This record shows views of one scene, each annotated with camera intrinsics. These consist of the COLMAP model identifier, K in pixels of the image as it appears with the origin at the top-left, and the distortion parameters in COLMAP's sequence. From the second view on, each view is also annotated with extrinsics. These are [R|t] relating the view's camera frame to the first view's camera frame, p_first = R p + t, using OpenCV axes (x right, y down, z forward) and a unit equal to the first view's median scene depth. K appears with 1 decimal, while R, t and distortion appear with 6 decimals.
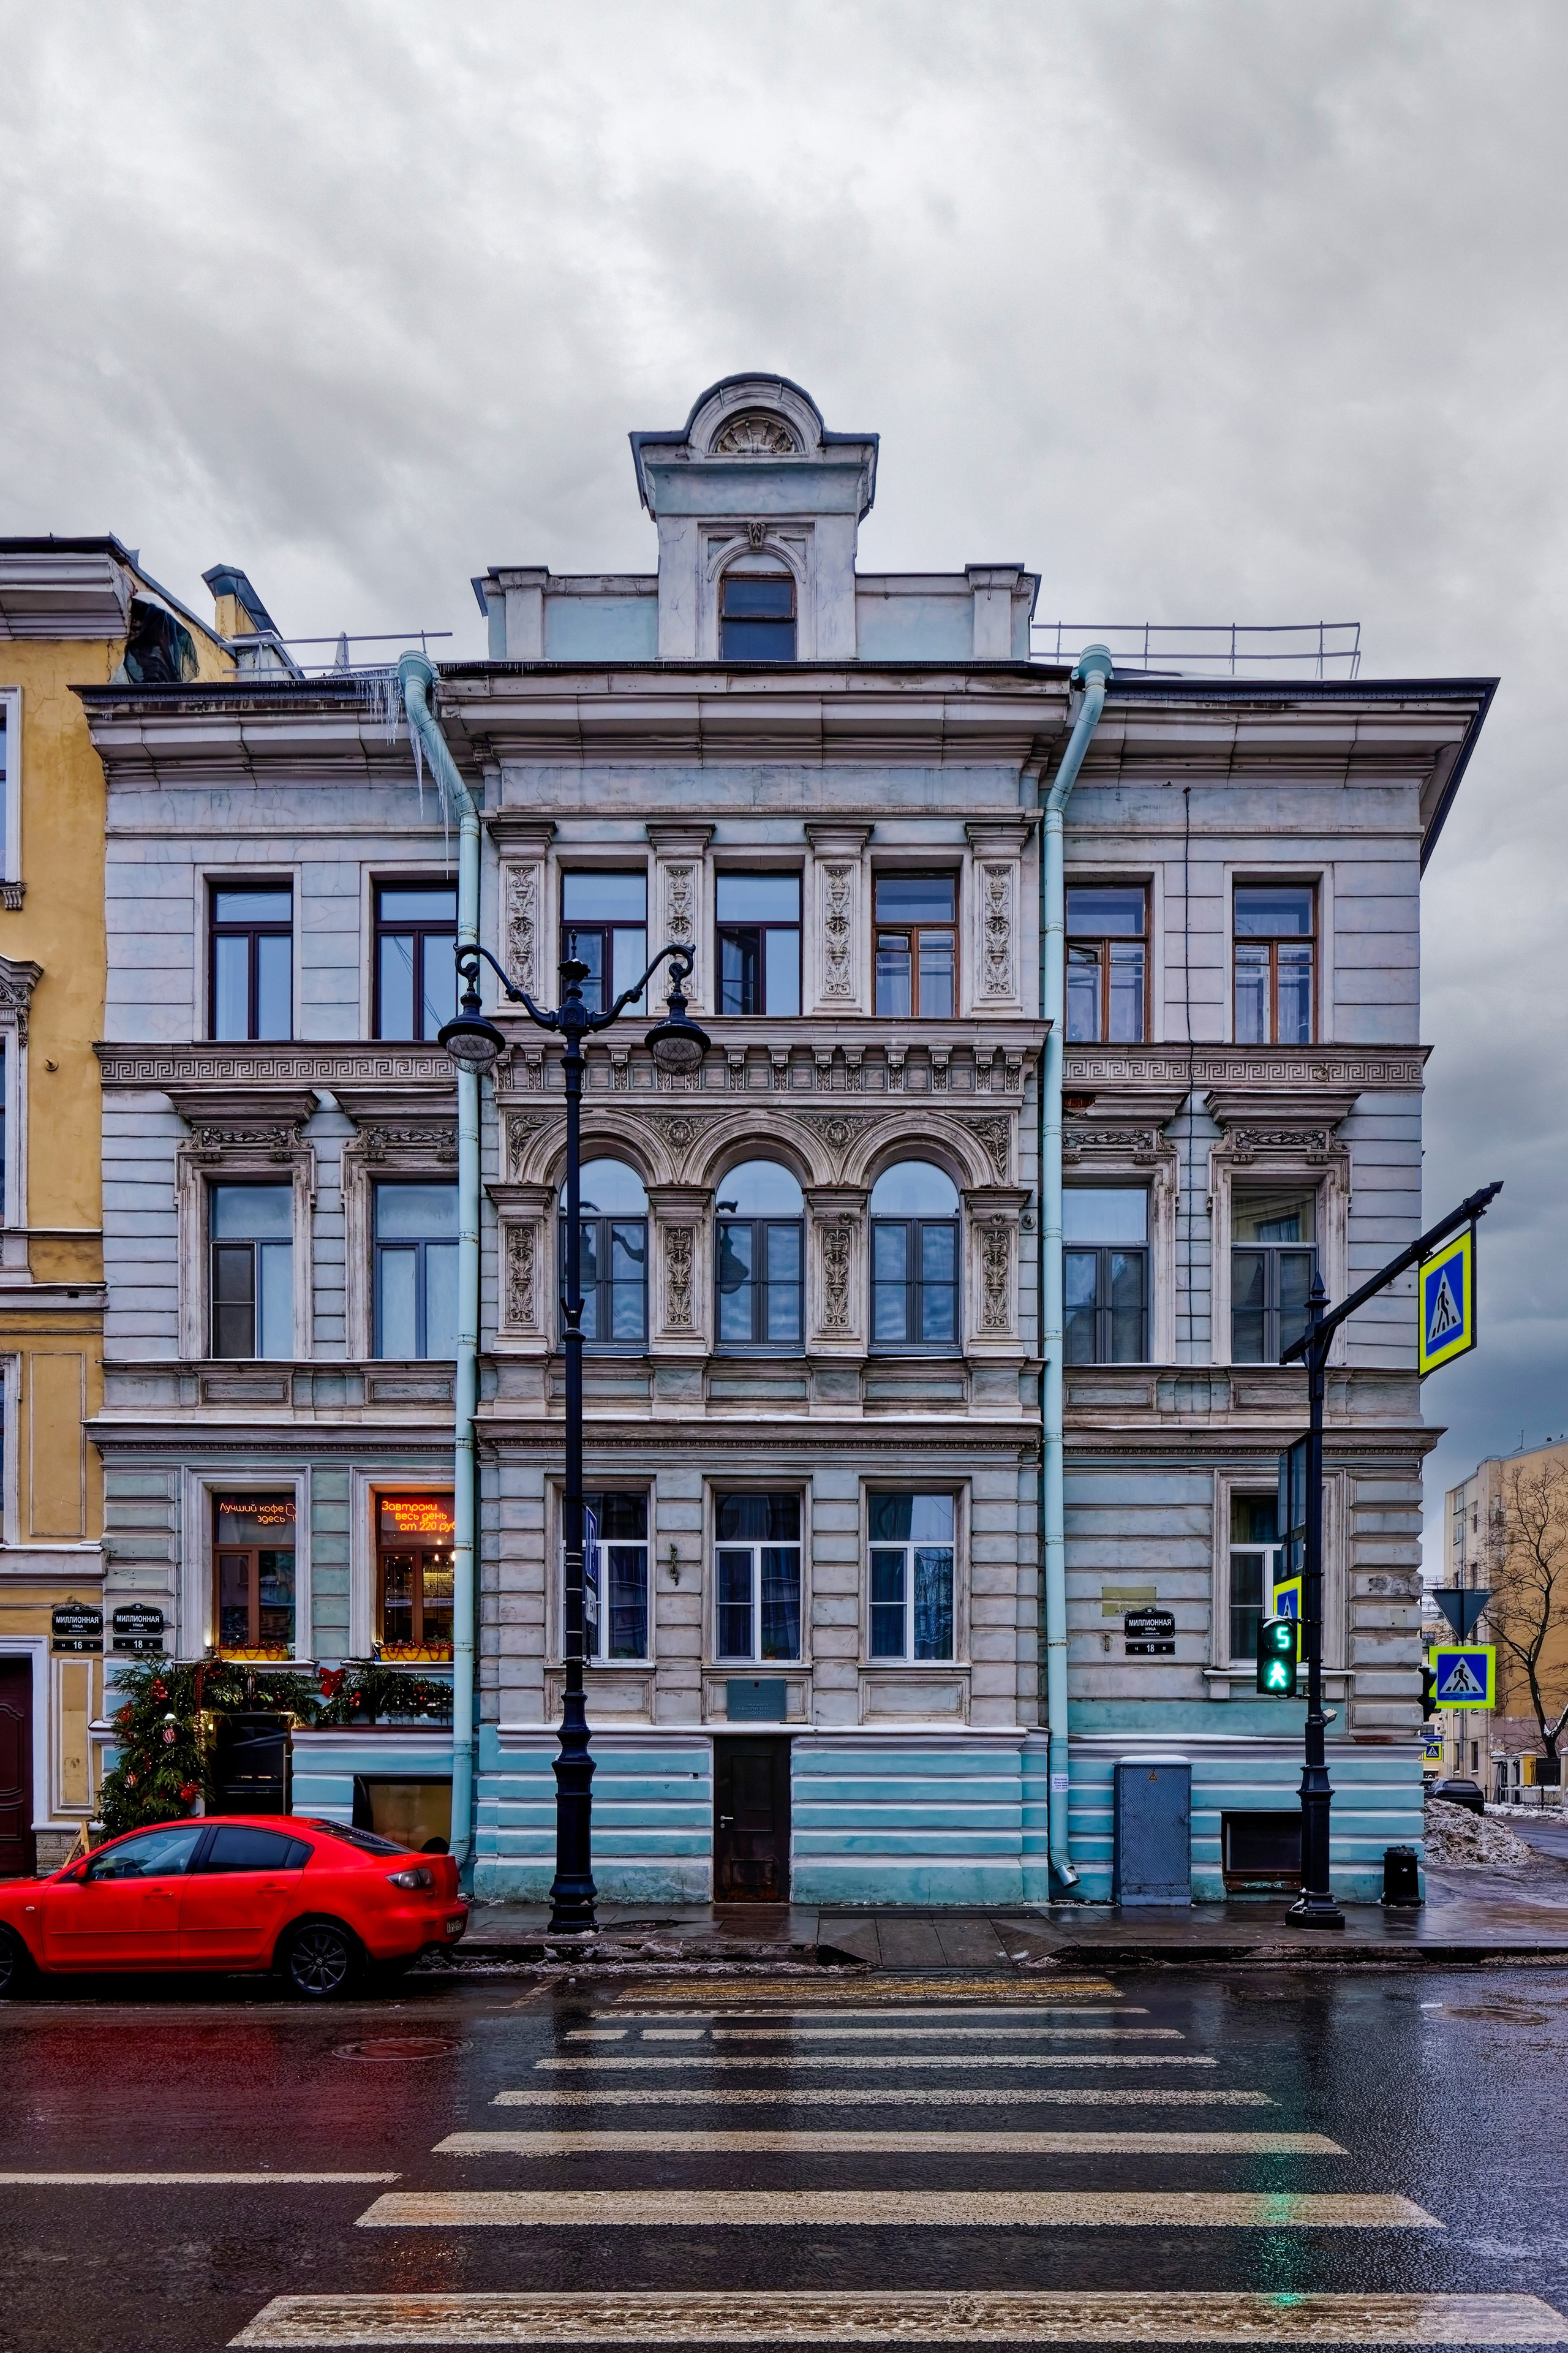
lens RADIAL K [[2287.9, 0, 774.8], [0, 2287.9, 1121.4], [0, 0, 1]] dist [-0.008588, 0.000000]
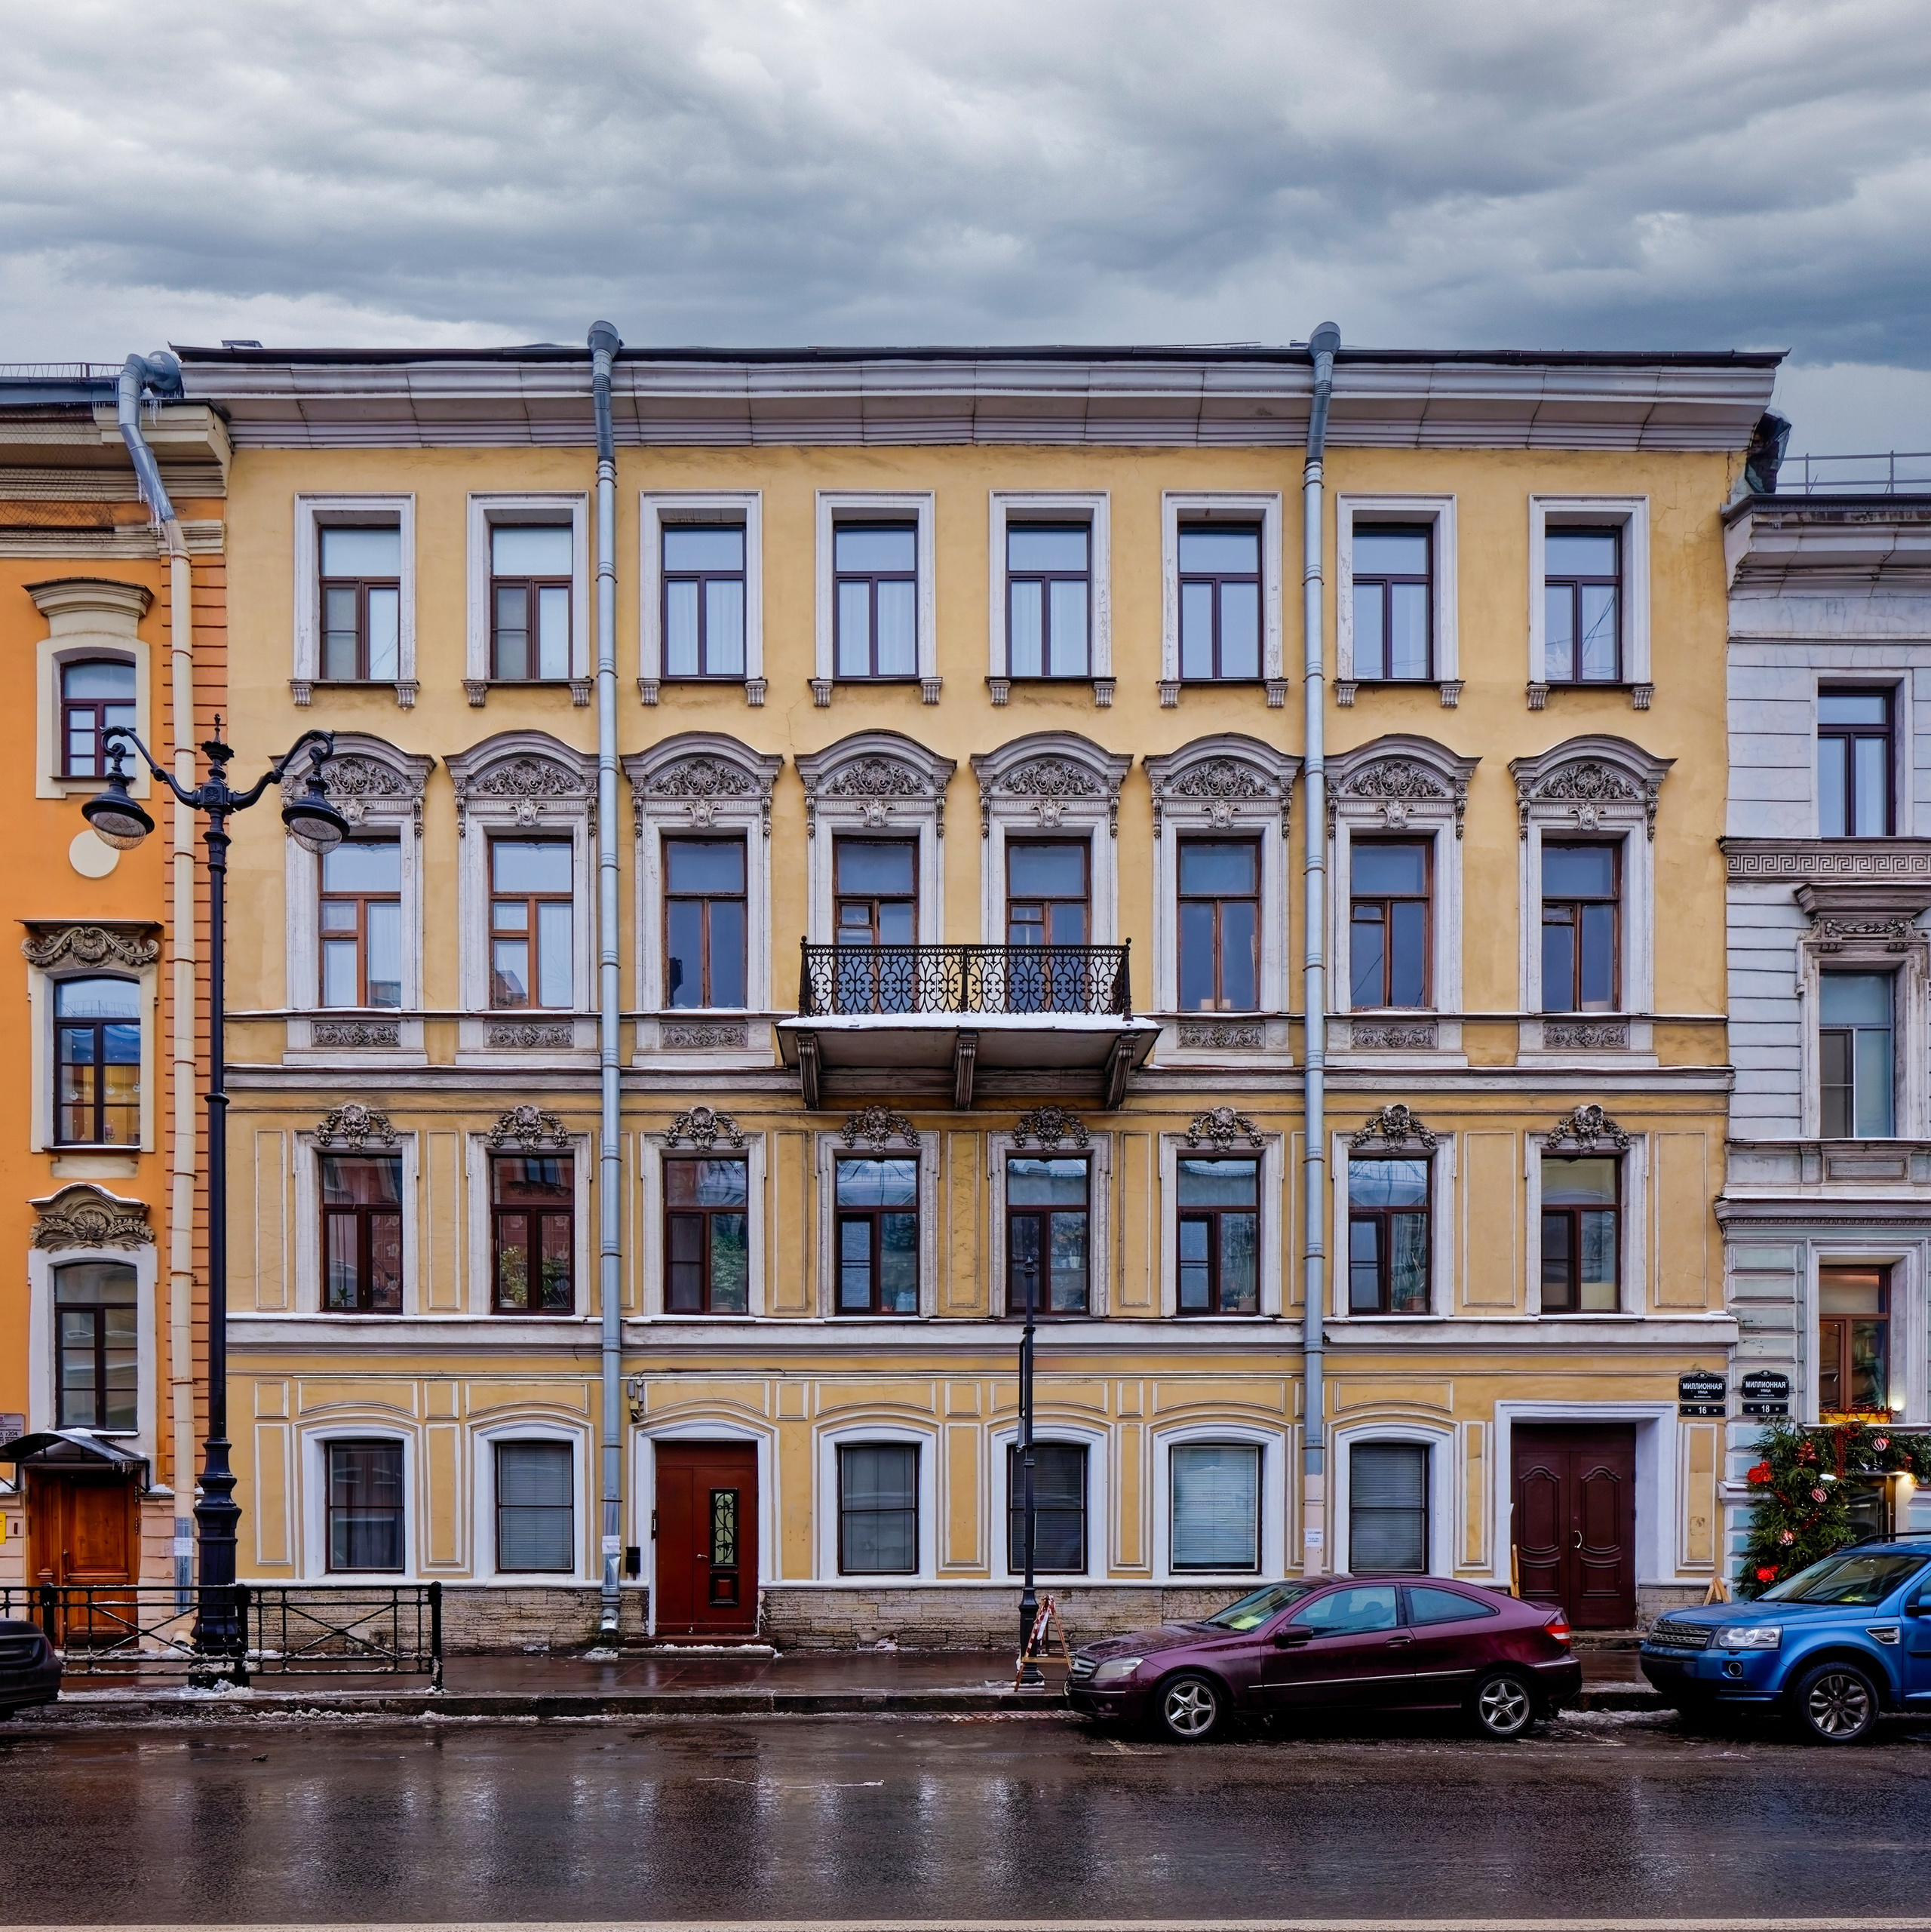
lens RADIAL K [[2153.3, 0, 970.3], [0, 2153.3, 945.5], [0, 0, 1]] dist [-0.000312, 0.000000]
pose [[0.999922, 0.002304, 0.012242, -0.654410], [-0.002519, 0.999843, 0.017535, -0.001419], [-0.012199, -0.017565, 0.999771, 0.014826]]
